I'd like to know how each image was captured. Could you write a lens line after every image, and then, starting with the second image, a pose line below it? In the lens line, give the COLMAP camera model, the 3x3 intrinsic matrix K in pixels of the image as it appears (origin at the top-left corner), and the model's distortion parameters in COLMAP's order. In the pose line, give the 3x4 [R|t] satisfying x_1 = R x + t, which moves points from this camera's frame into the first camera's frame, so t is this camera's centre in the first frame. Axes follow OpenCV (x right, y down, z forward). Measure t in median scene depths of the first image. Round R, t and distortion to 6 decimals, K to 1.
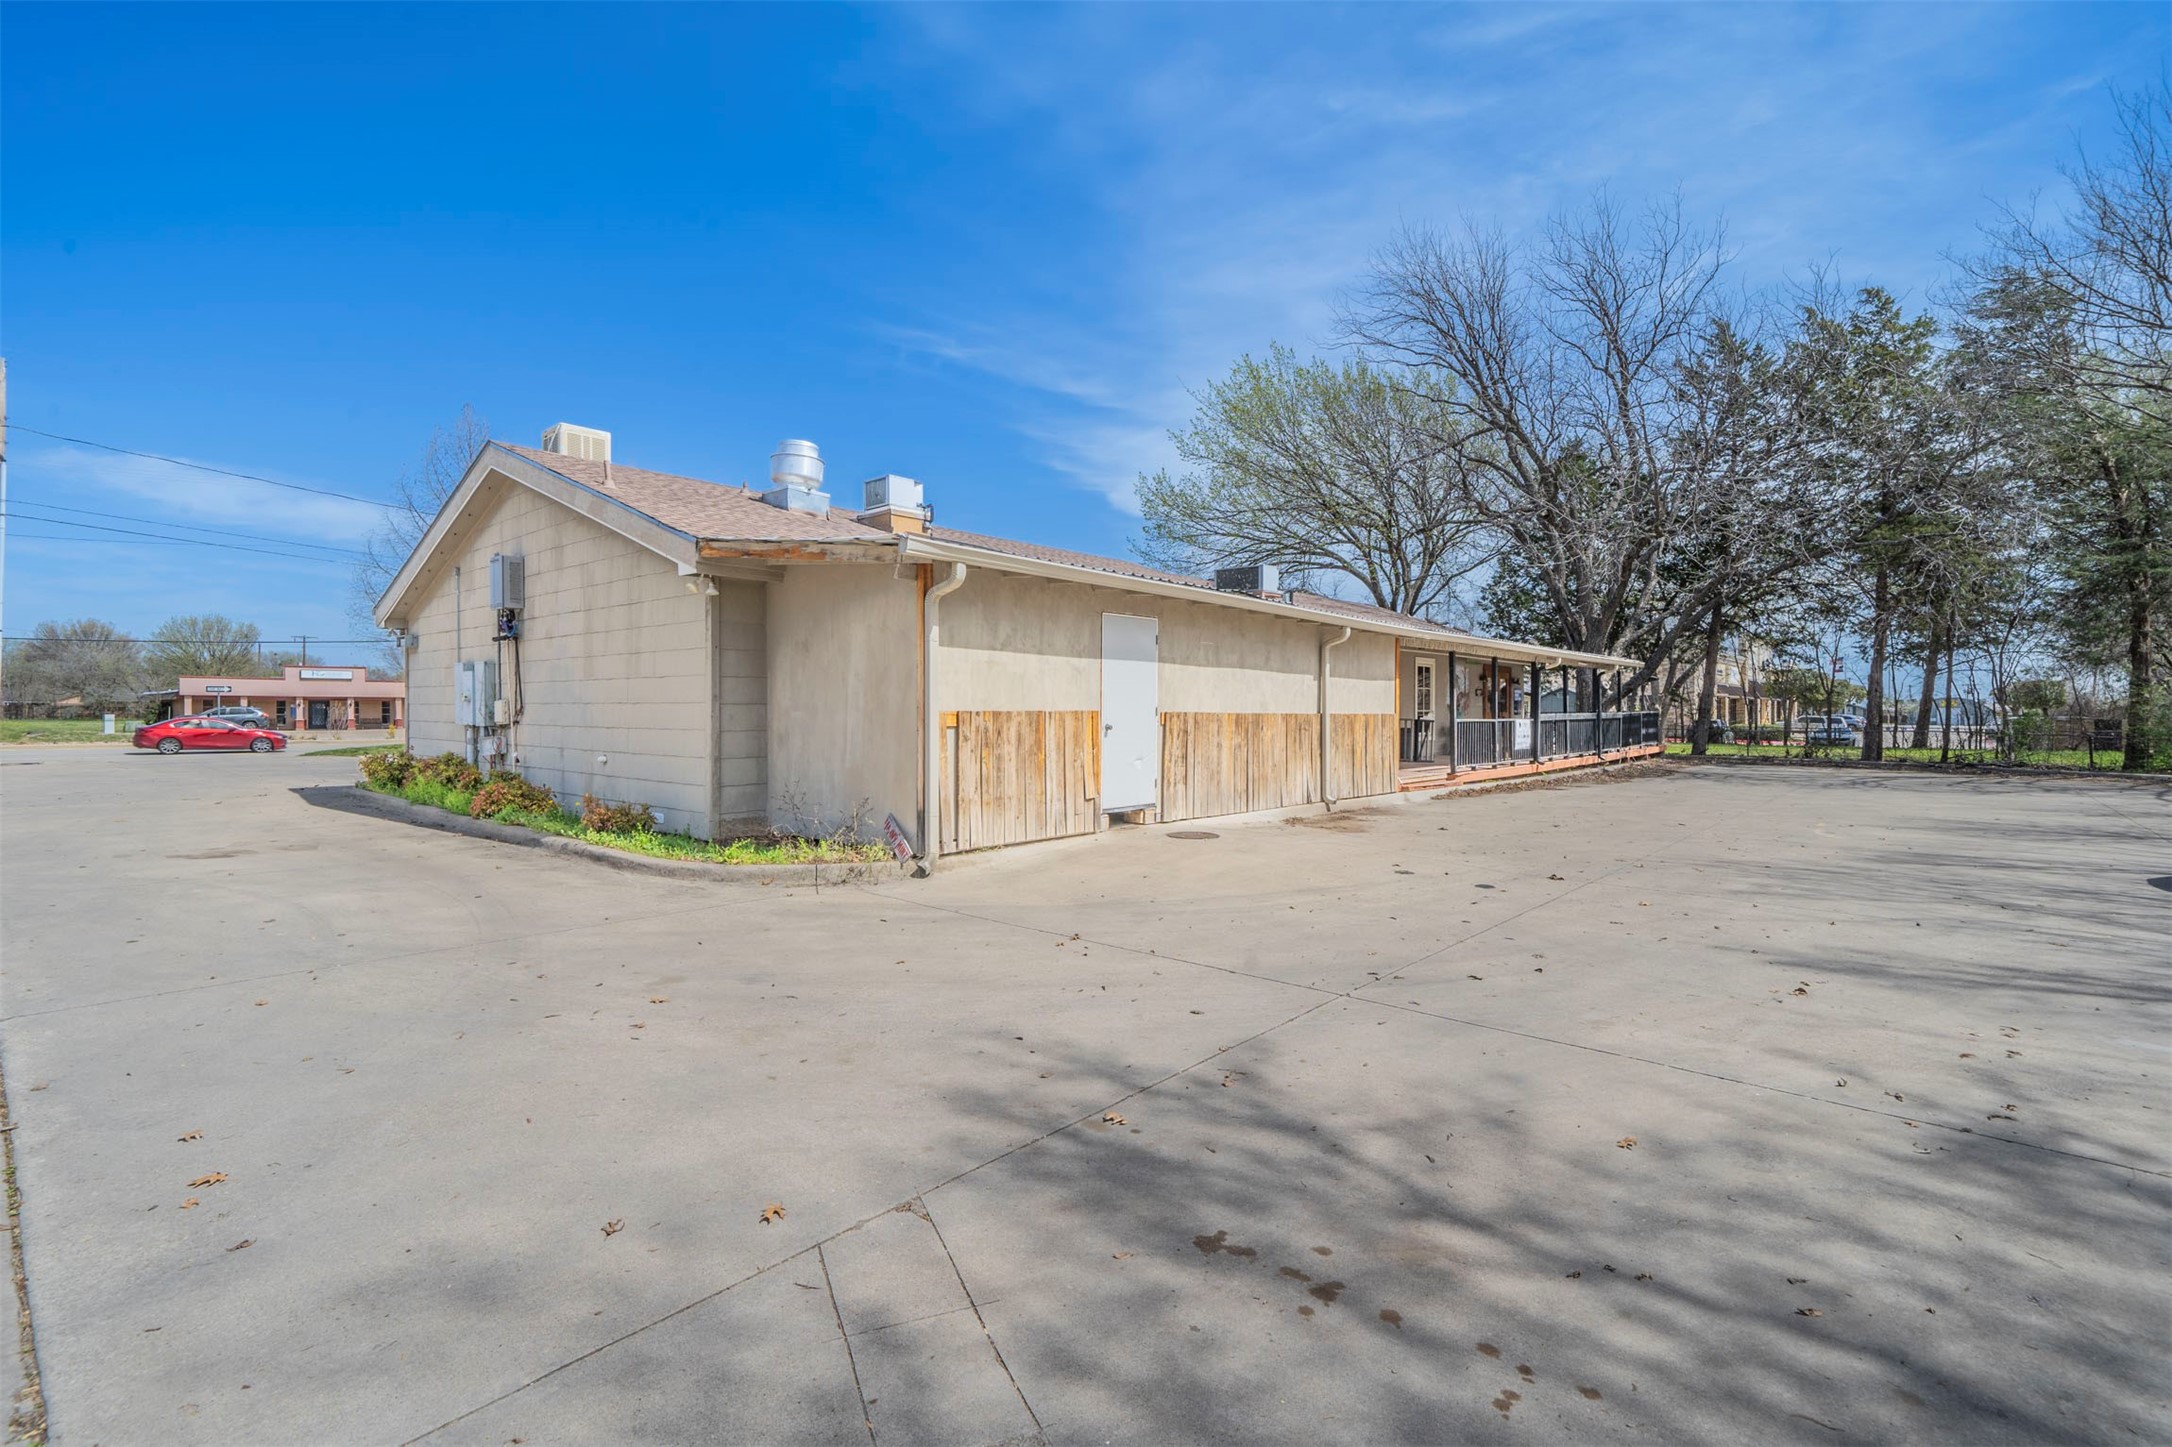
lens RADIAL K [[982.8, 0, 1085.0], [0, 982.8, 710.6], [0, 0, 1]] dist [-0.001788, -0.000071]
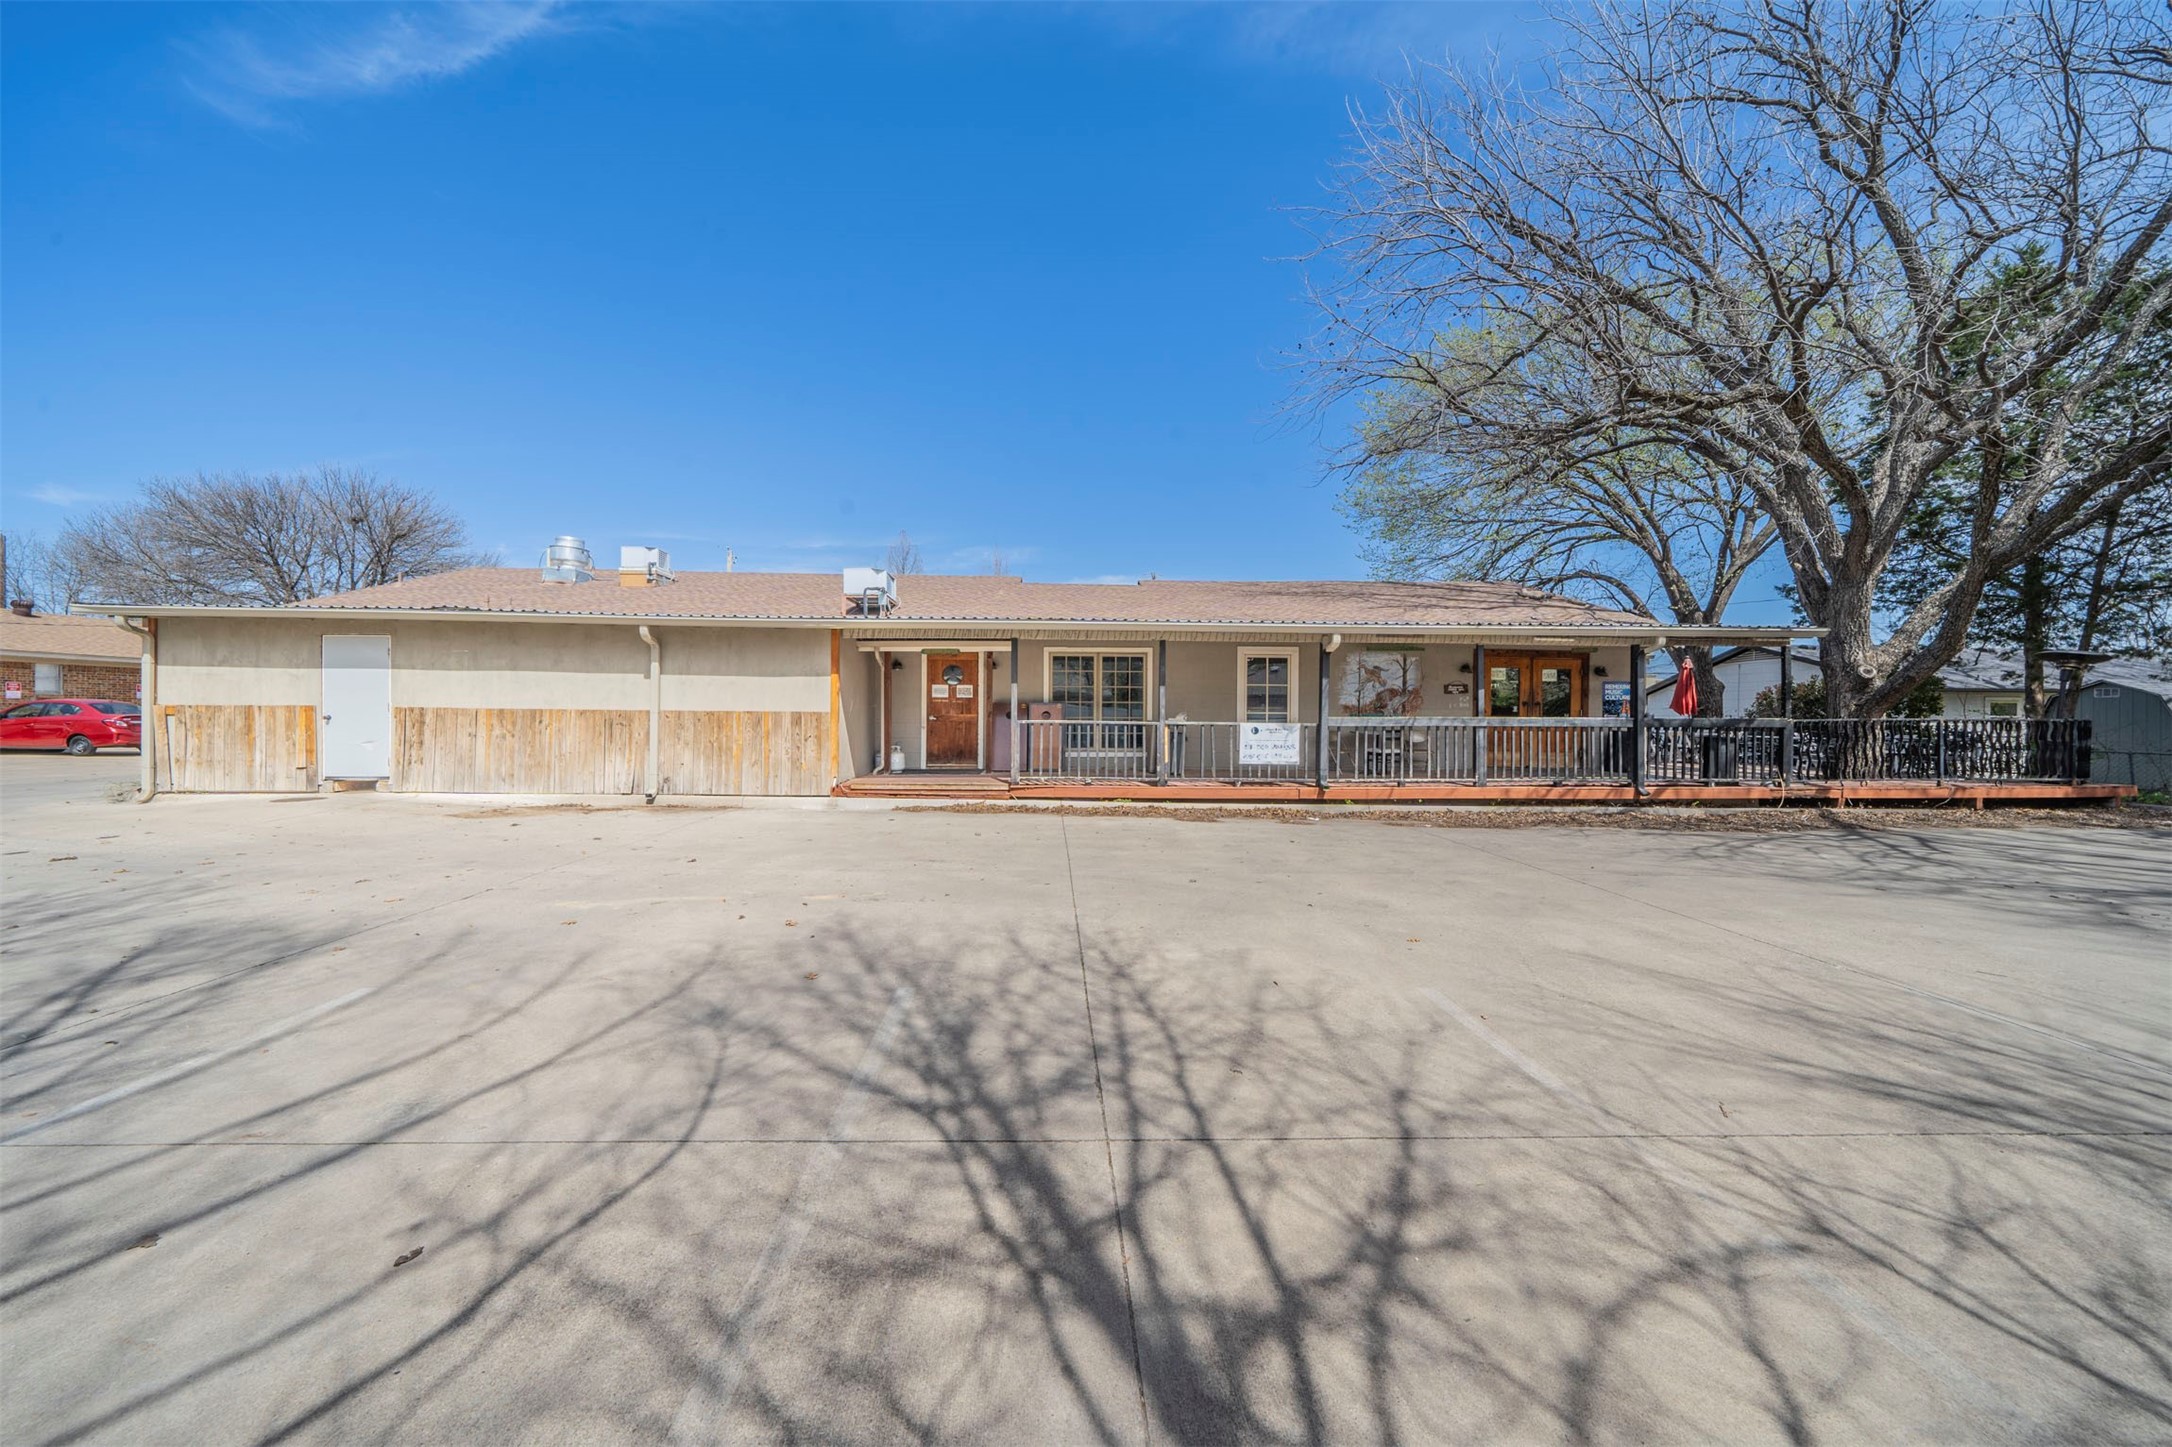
lens RADIAL K [[755.4, 0, 1084.8], [0, 755.4, 732.2], [0, 0, 1]] dist [0.000848, 0.000060]
pose [[0.665399, 0.011802, -0.746394, 1.522702], [-0.005044, 0.999923, 0.011314, 0.019862], [0.746471, -0.003764, 0.665408, 1.083366]]
